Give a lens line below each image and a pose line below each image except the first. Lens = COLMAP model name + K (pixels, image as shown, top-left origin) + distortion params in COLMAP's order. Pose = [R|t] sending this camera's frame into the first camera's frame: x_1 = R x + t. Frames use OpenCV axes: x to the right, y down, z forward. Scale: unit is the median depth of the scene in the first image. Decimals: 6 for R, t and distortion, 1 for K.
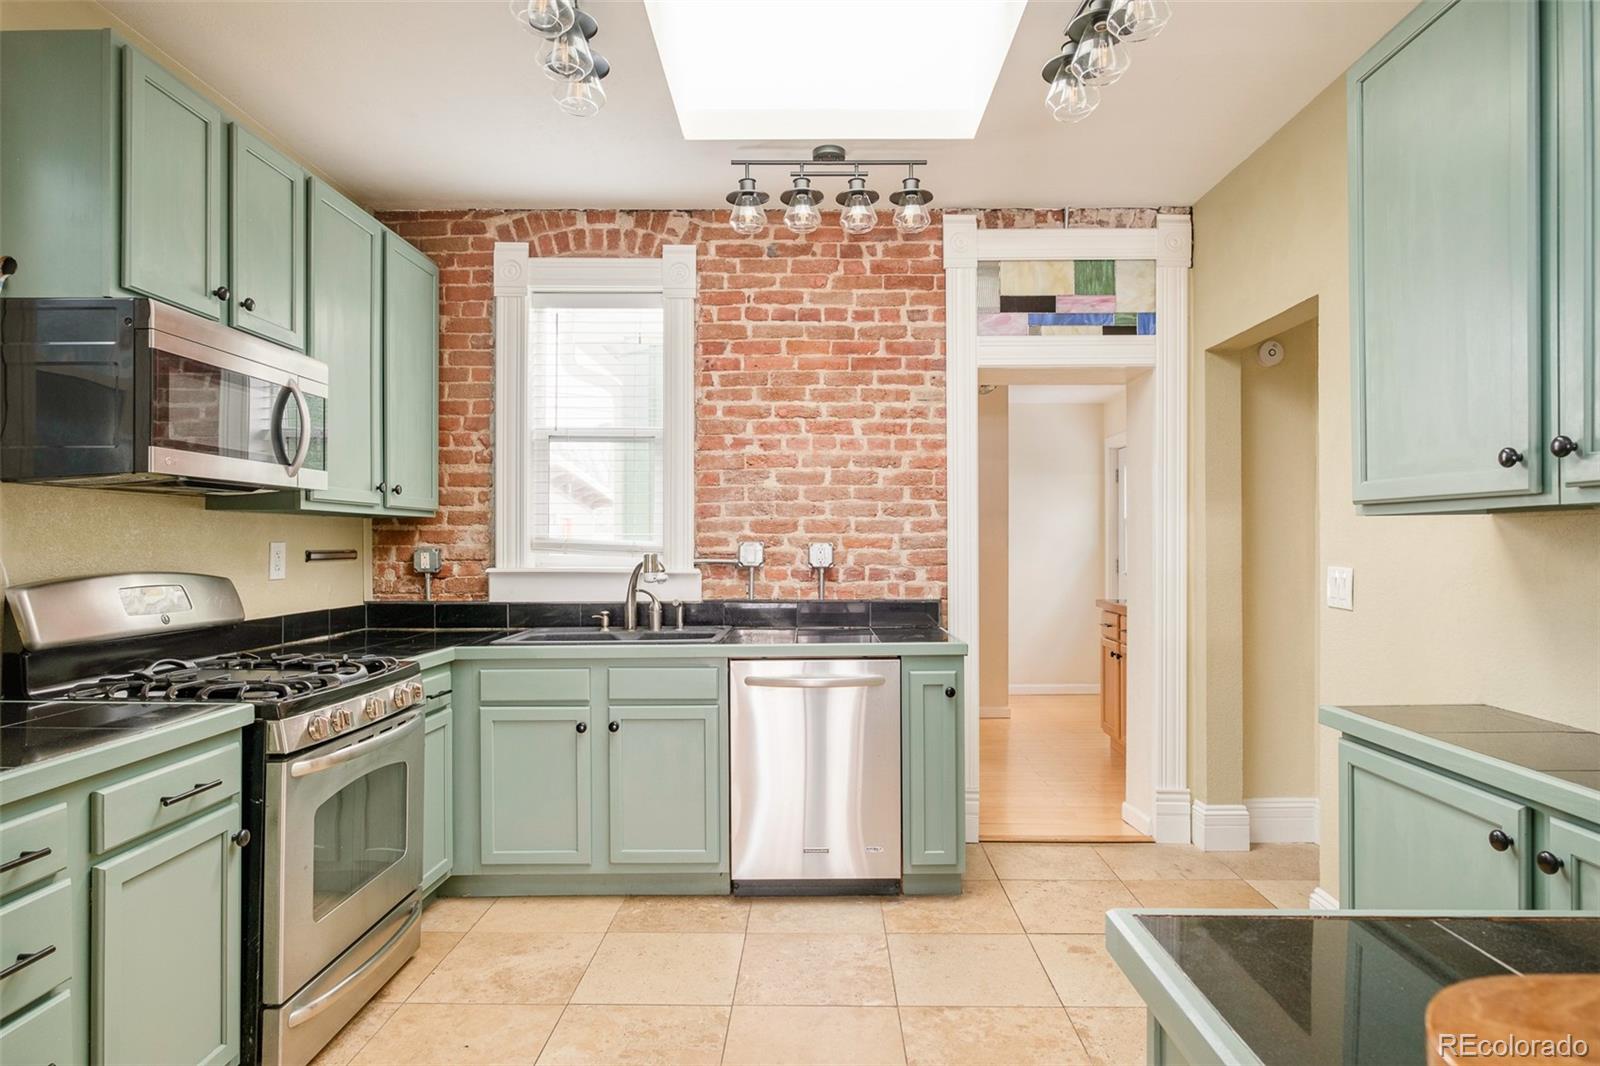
lens RADIAL K [[910.8, 0, 789.3], [0, 910.8, 535.9], [0, 0, 1]] dist [0.005989, 0.000213]
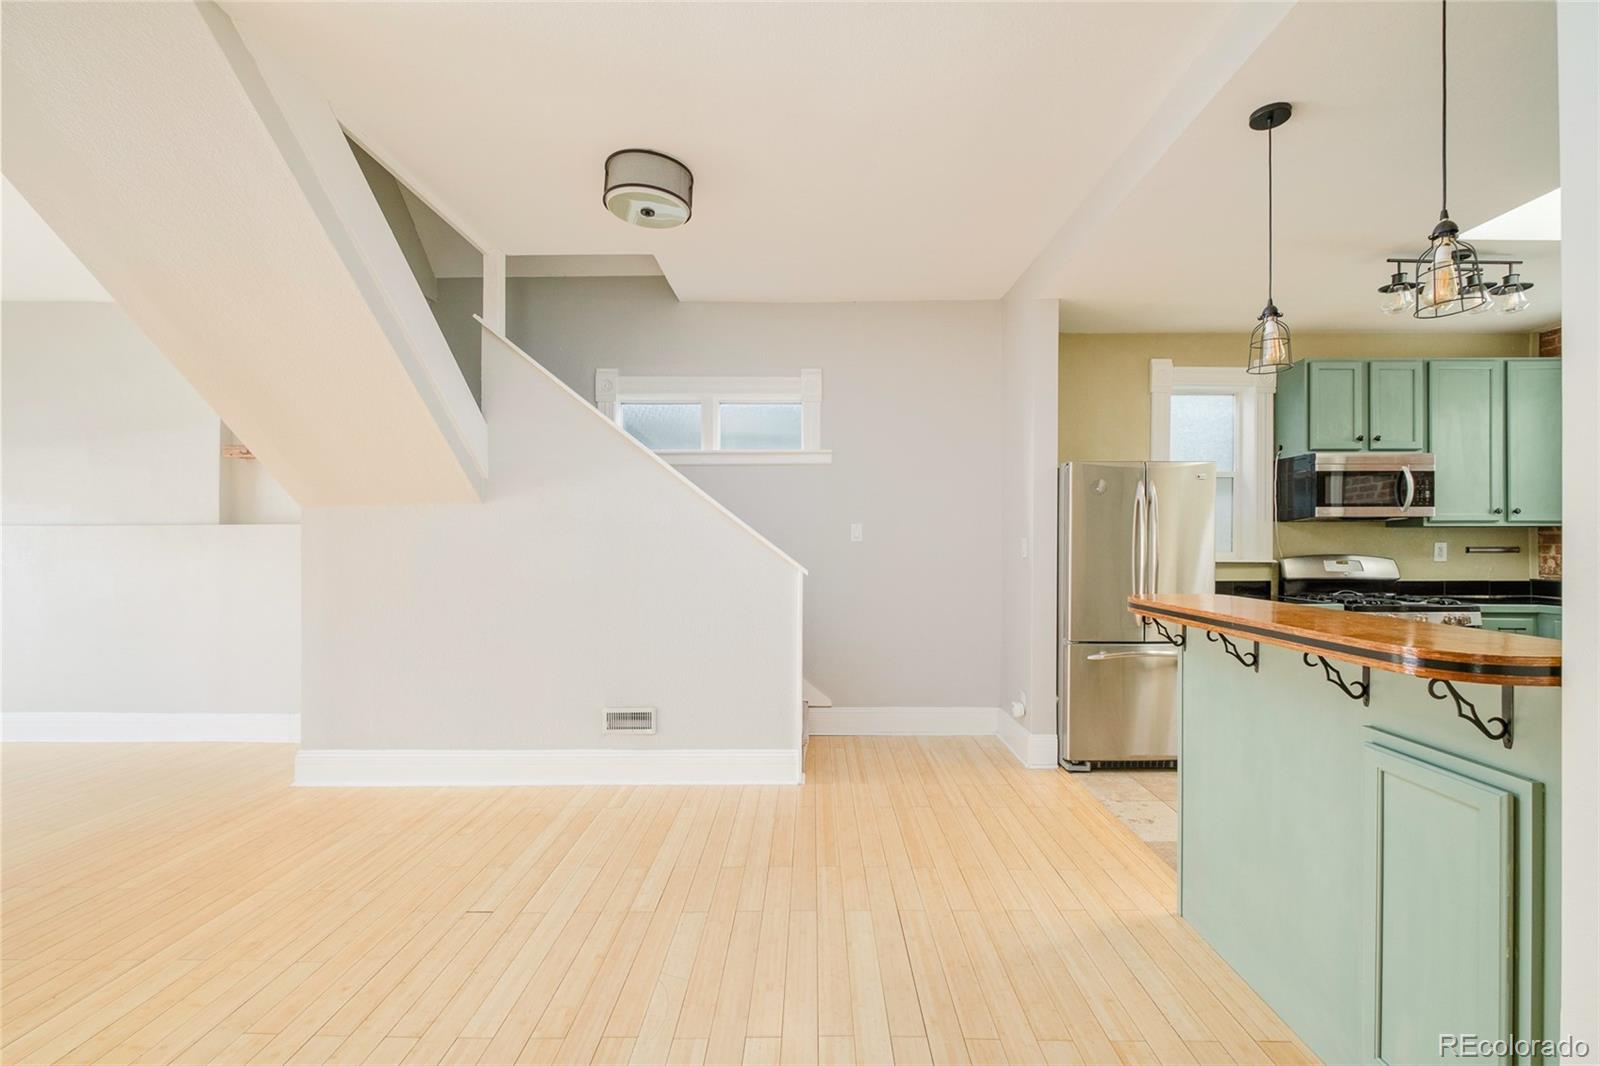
lens RADIAL K [[692.7, 0, 790.8], [0, 692.7, 533.0], [0, 0, 1]] dist [-0.003386, 0.000697]
pose [[0.035068, -0.012217, -0.999310, 0.704888], [0.006352, 0.999908, -0.012002, -0.002781], [0.999365, -0.005927, 0.035143, -0.347183]]
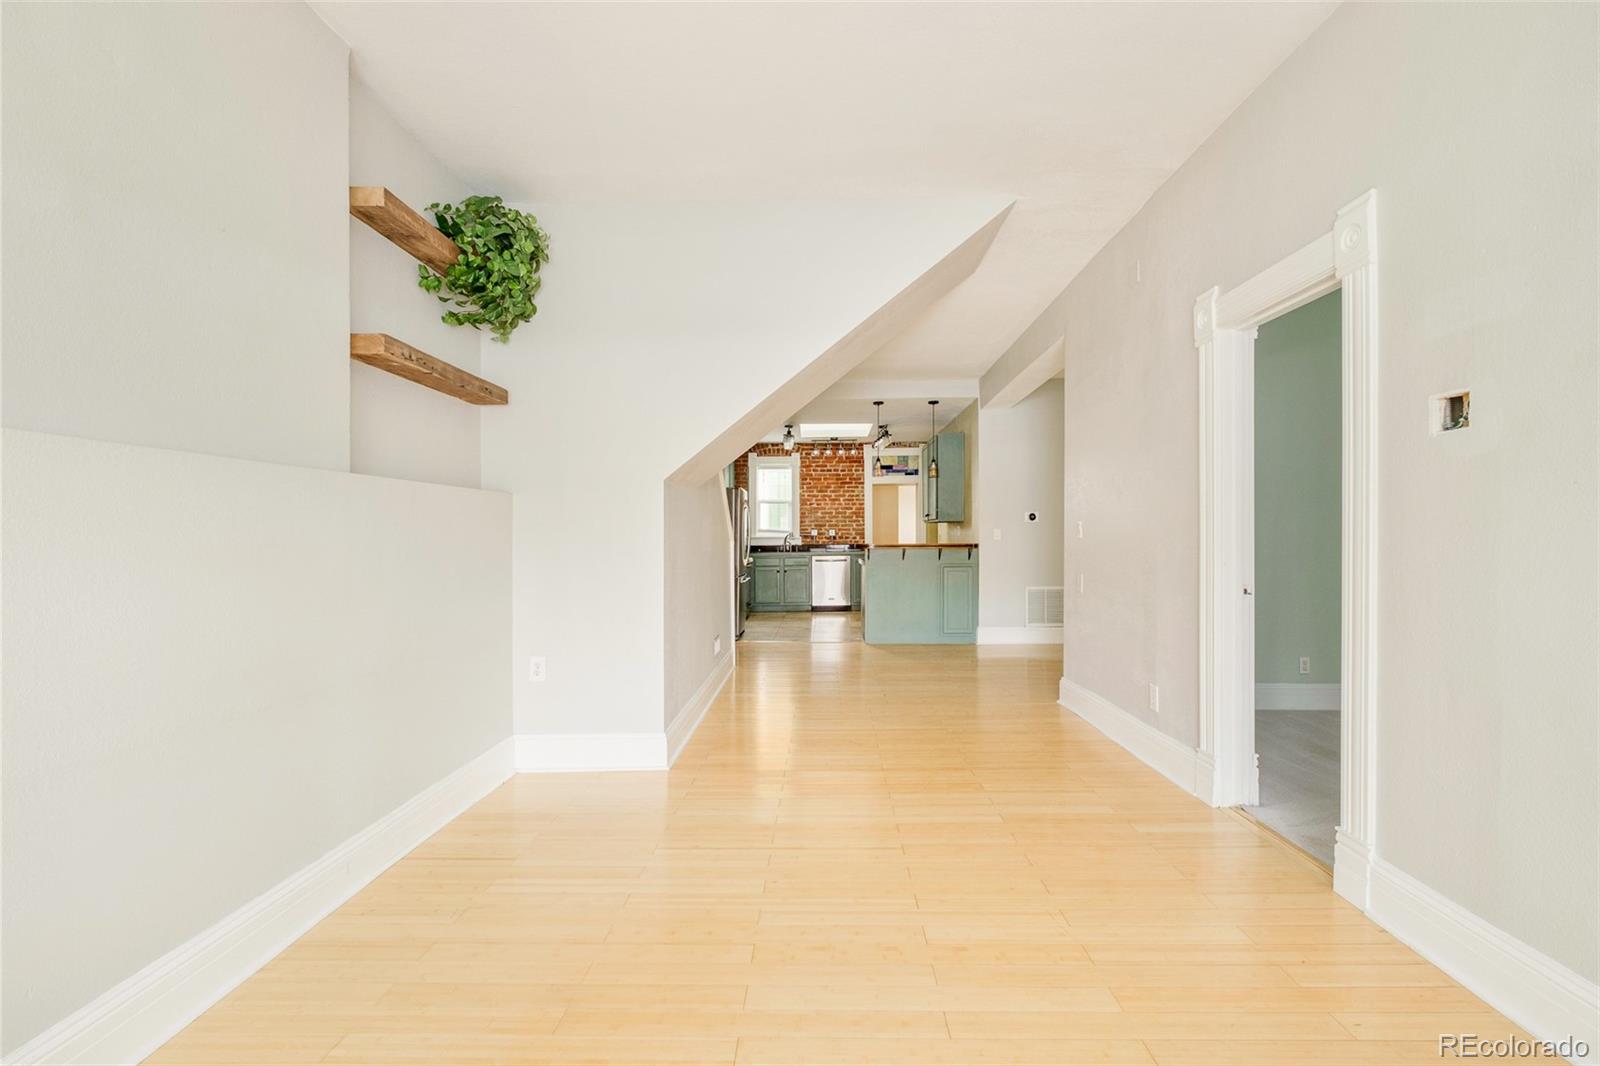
lens RADIAL K [[692.7, 0, 830.4], [0, 692.7, 535.5], [0, 0, 1]] dist [-0.003386, 0.000697]
pose [[0.999382, -0.005846, 0.034676, -0.076389], [0.005646, 0.999967, 0.005861, 0.014969], [-0.034709, -0.005661, 0.999381, -1.959951]]
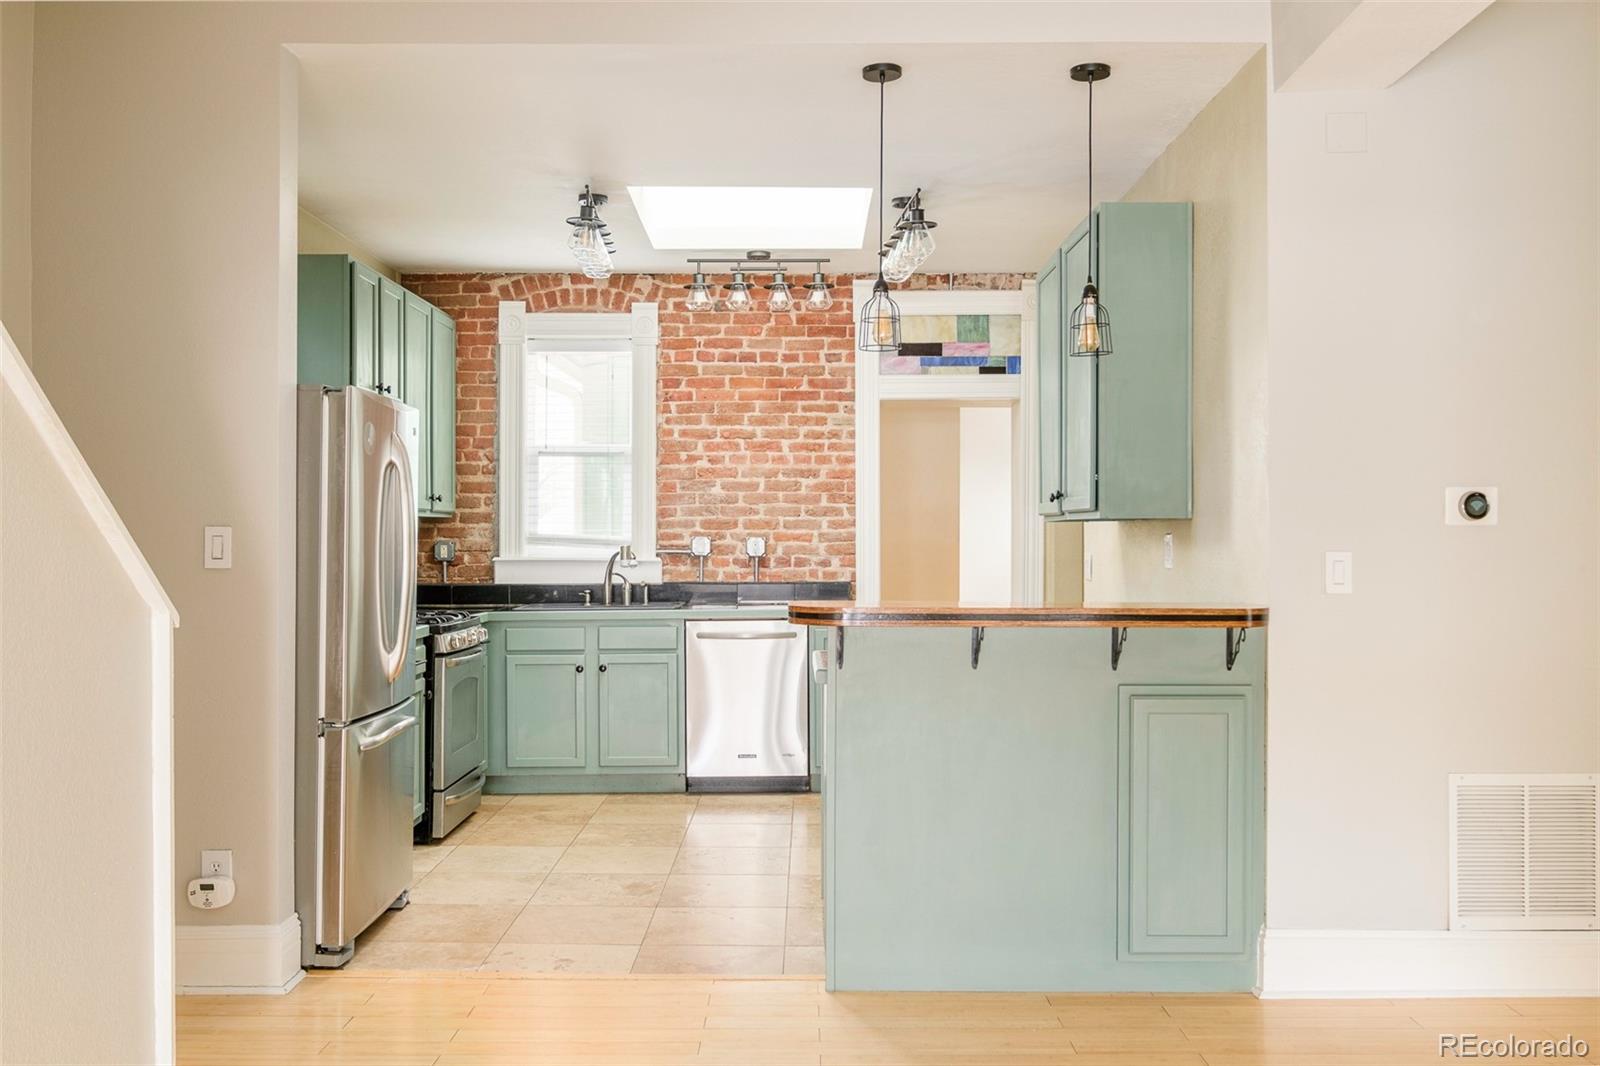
lens RADIAL K [[1477.8, 0, 834.0], [0, 1477.8, 513.3], [0, 0, 1]] dist [0.045595, 0.000000]
pose [[0.998774, 0.001424, 0.049472, 0.041411], [-0.000987, 0.999960, -0.008863, -0.007895], [-0.049483, 0.008803, 0.998736, -1.076608]]
